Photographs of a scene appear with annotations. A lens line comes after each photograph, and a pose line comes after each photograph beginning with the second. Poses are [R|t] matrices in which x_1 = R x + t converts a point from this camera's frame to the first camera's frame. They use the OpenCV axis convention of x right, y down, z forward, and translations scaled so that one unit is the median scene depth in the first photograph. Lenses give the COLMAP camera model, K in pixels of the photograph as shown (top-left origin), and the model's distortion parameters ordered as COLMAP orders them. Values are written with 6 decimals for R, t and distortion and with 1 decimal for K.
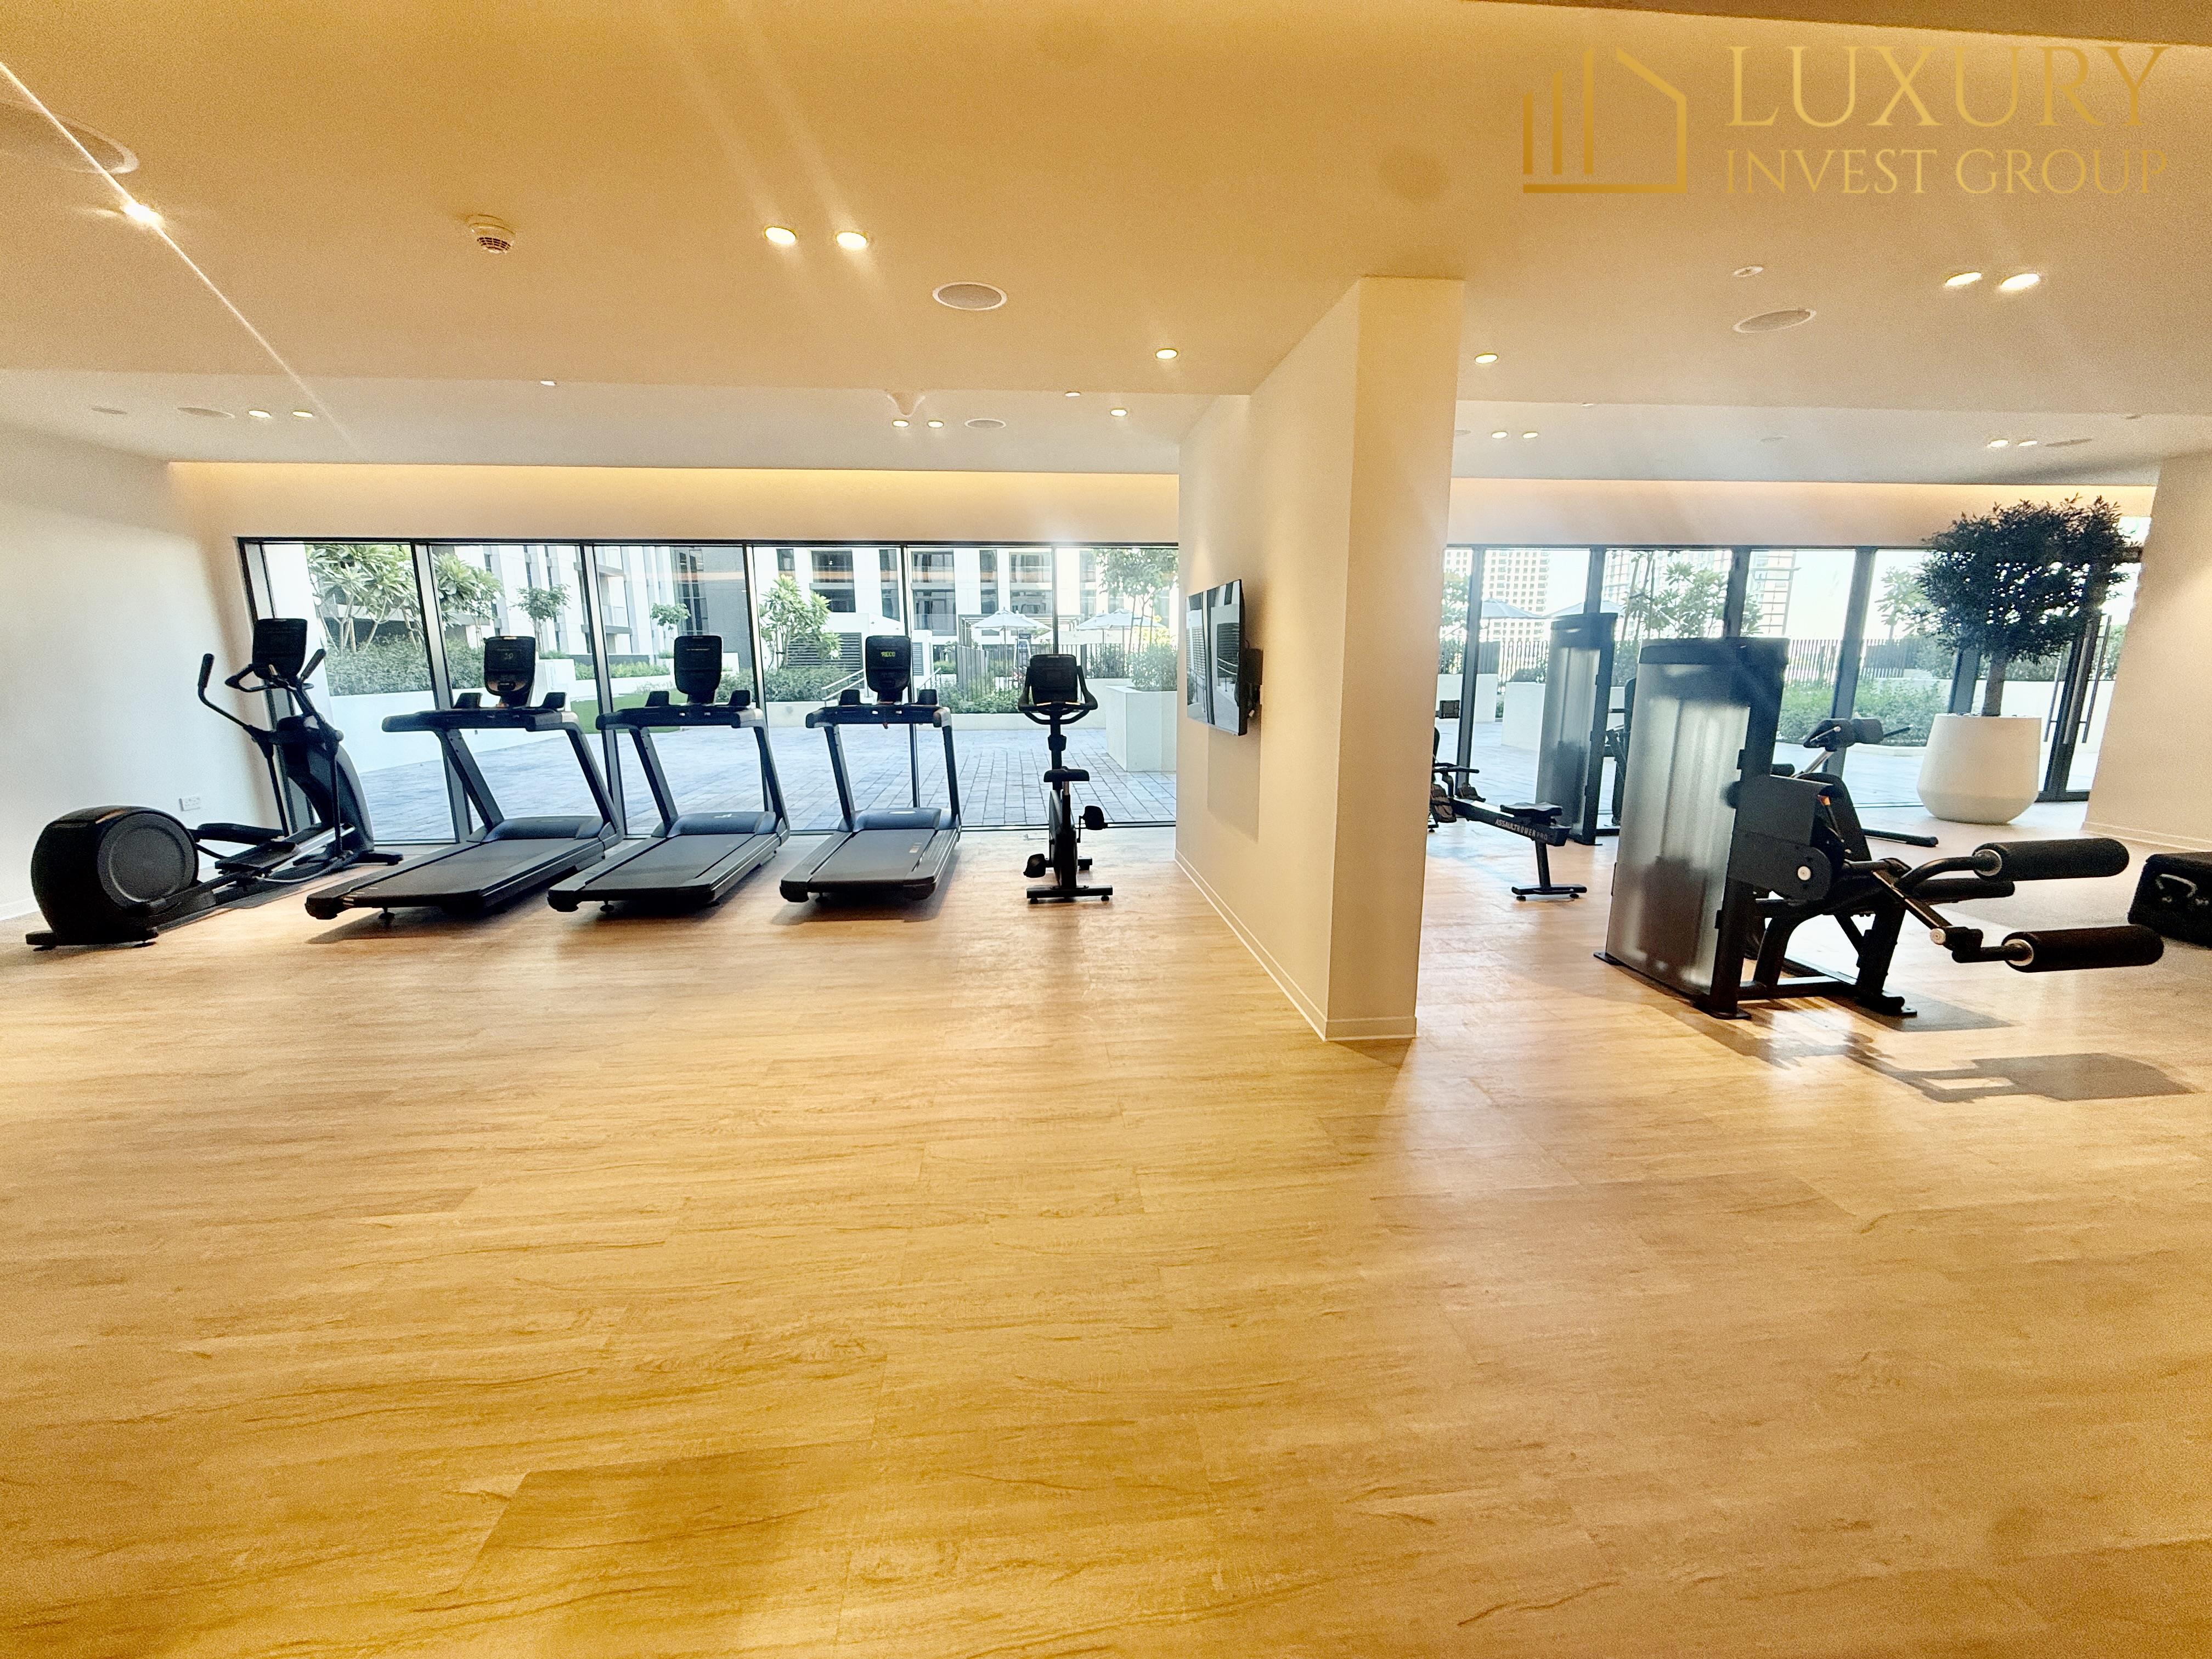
lens RADIAL K [[882.9, 0, 1100.7], [0, 882.9, 830.5], [0, 0, 1]] dist [0.000493, 0.000528]
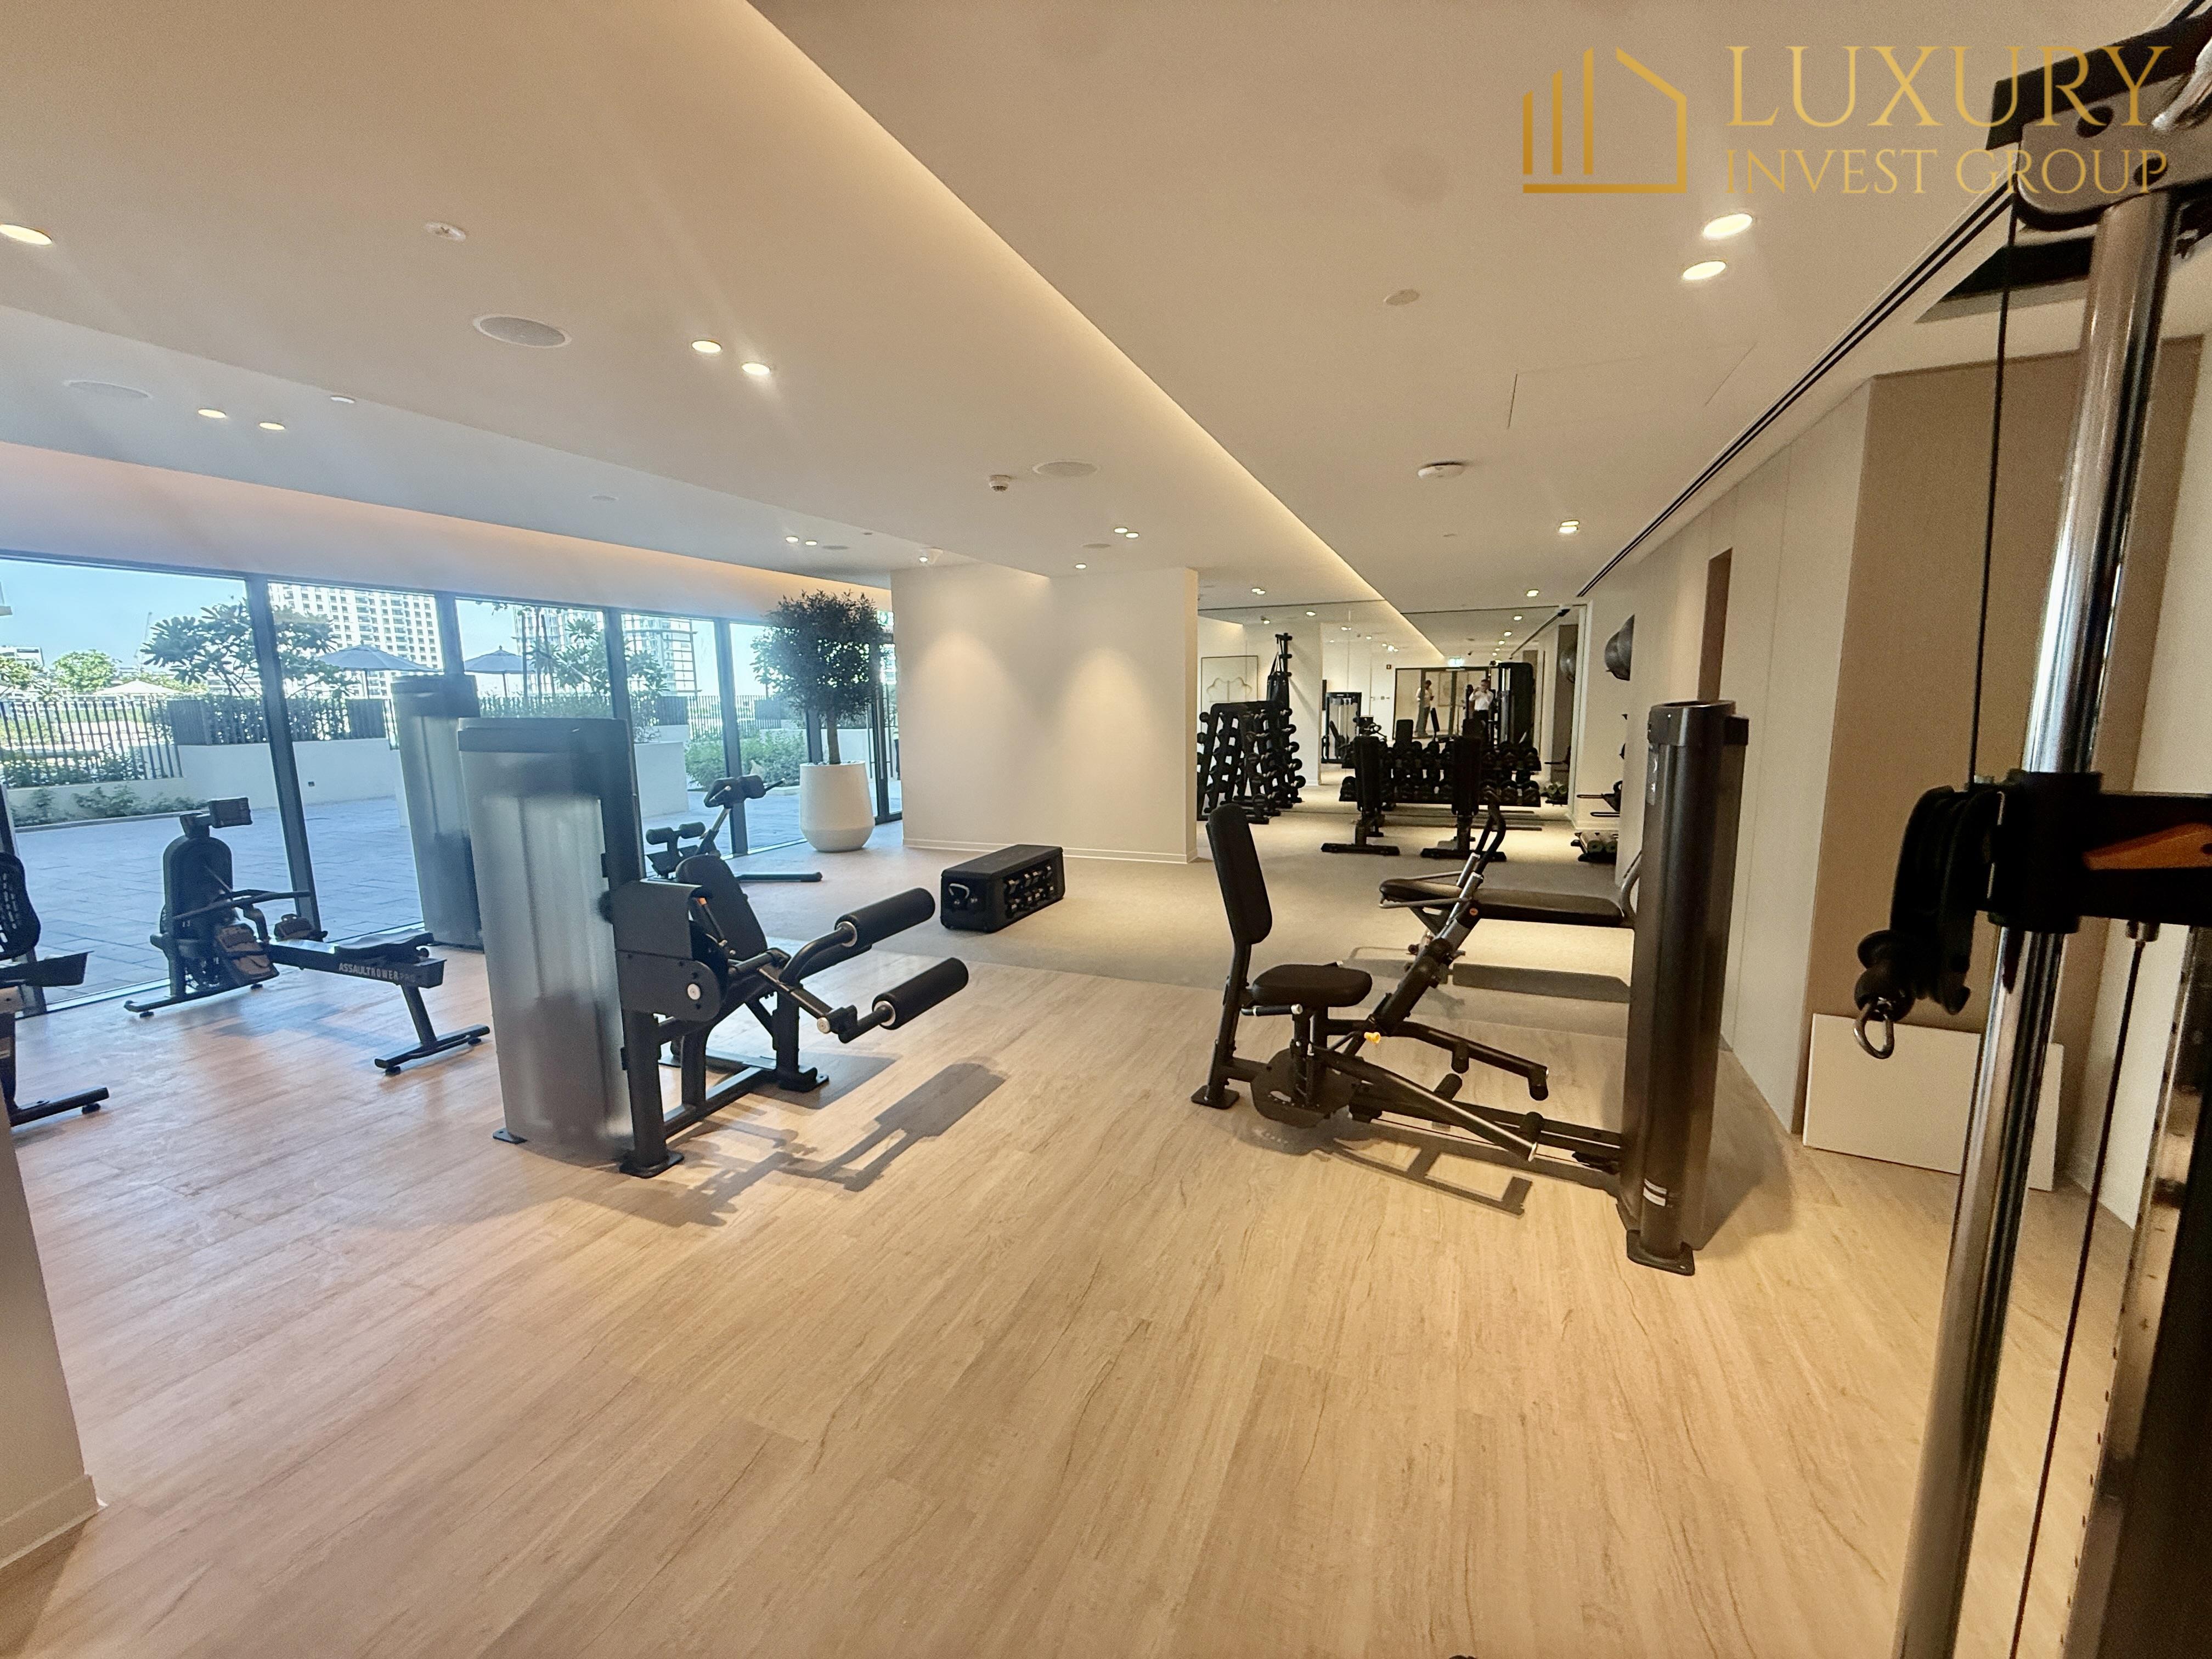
lens RADIAL K [[882.9, 0, 1100.7], [0, 882.9, 830.5], [0, 0, 1]] dist [0.000493, 0.000528]
pose [[0.479881, -0.134103, 0.867024, 0.218210], [0.183929, 0.981665, 0.050034, -0.061421], [-0.857837, 0.135460, 0.495748, 0.179458]]
